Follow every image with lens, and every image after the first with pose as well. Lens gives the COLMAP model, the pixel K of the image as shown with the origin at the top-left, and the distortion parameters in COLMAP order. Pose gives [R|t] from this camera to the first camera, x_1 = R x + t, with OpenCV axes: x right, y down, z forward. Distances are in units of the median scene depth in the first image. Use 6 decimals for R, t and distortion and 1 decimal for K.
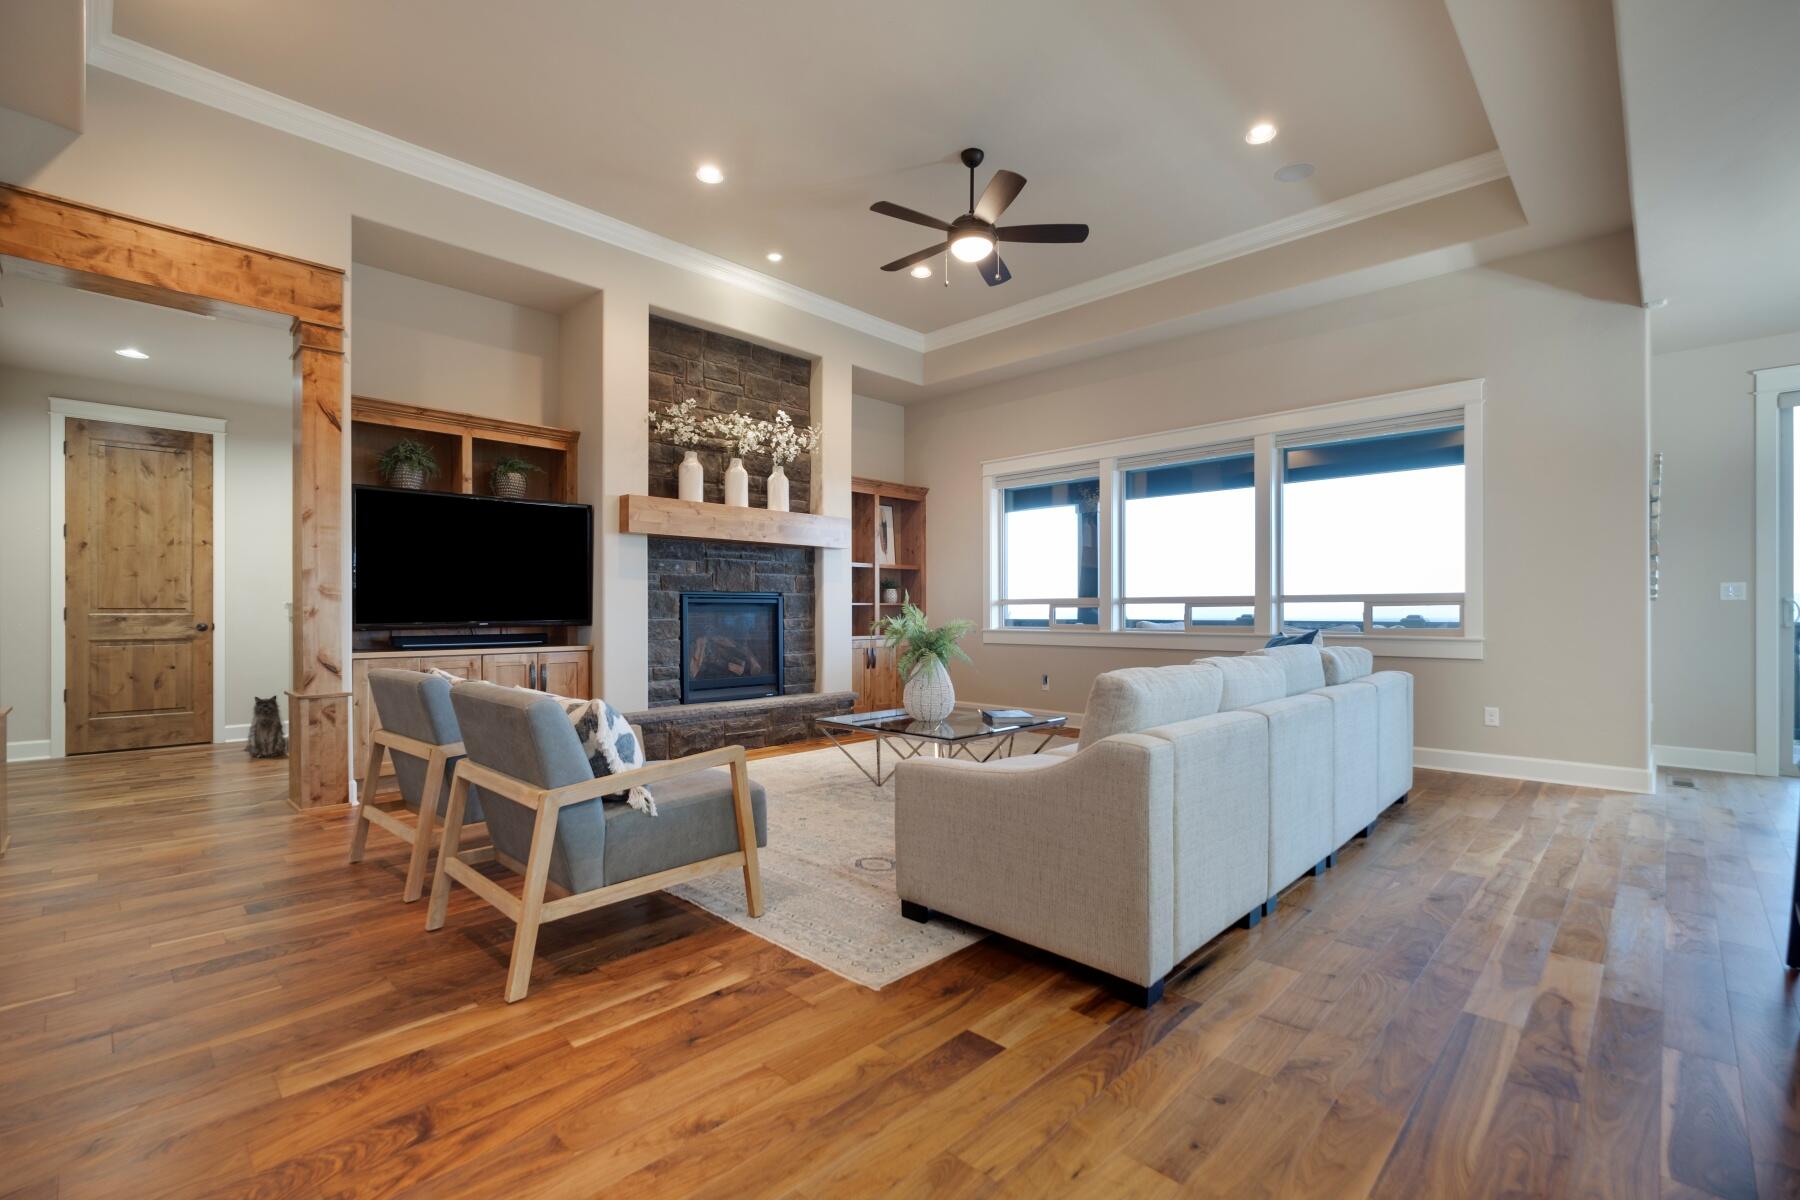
lens RADIAL K [[796.5, 0, 903.7], [0, 796.5, 612.1], [0, 0, 1]] dist [-0.004934, 0.001090]
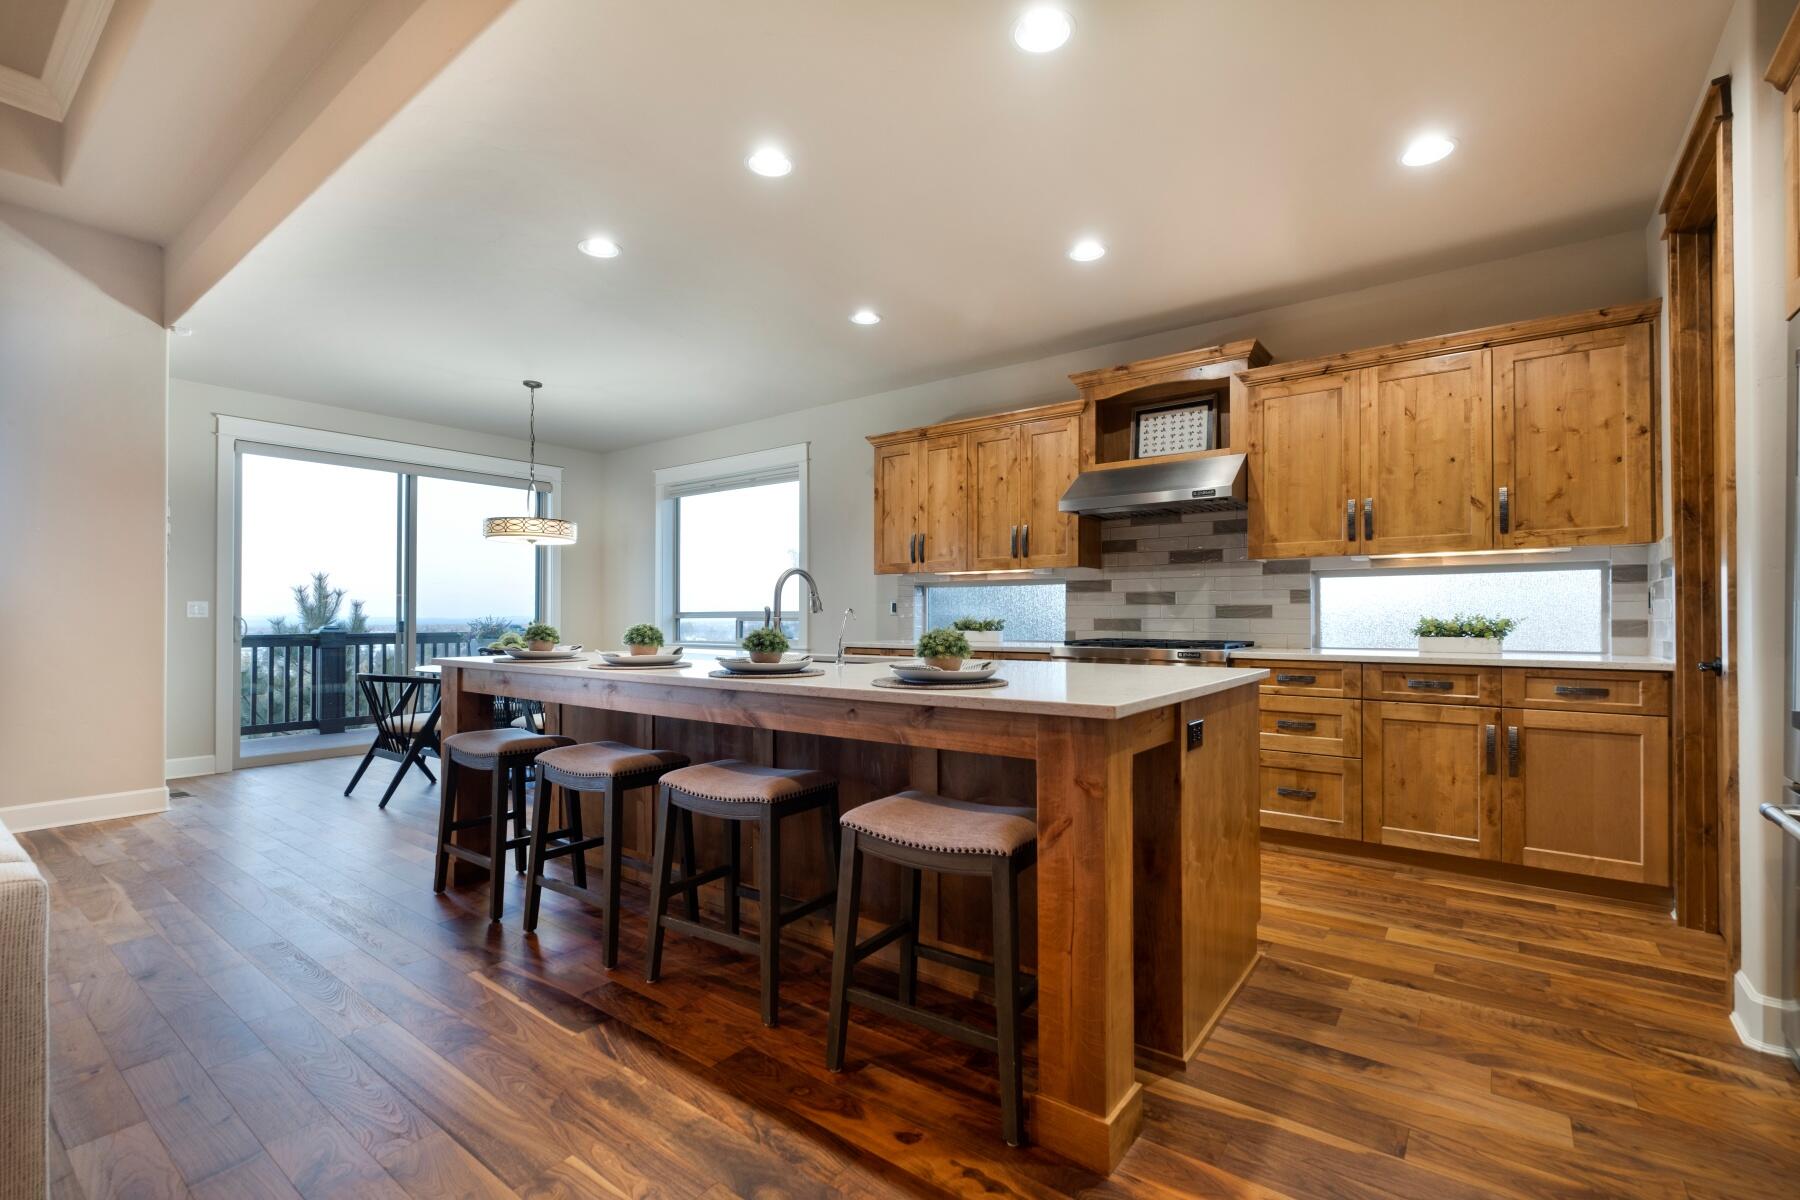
lens RADIAL K [[796.5, 0, 900.5], [0, 796.5, 609.6], [0, 0, 1]] dist [-0.004934, 0.001090]
pose [[-0.119851, 0.011086, 0.992730, -0.151420], [0.002081, 0.999938, -0.010915, -0.011532], [-0.992790, 0.000757, -0.119866, 0.162892]]
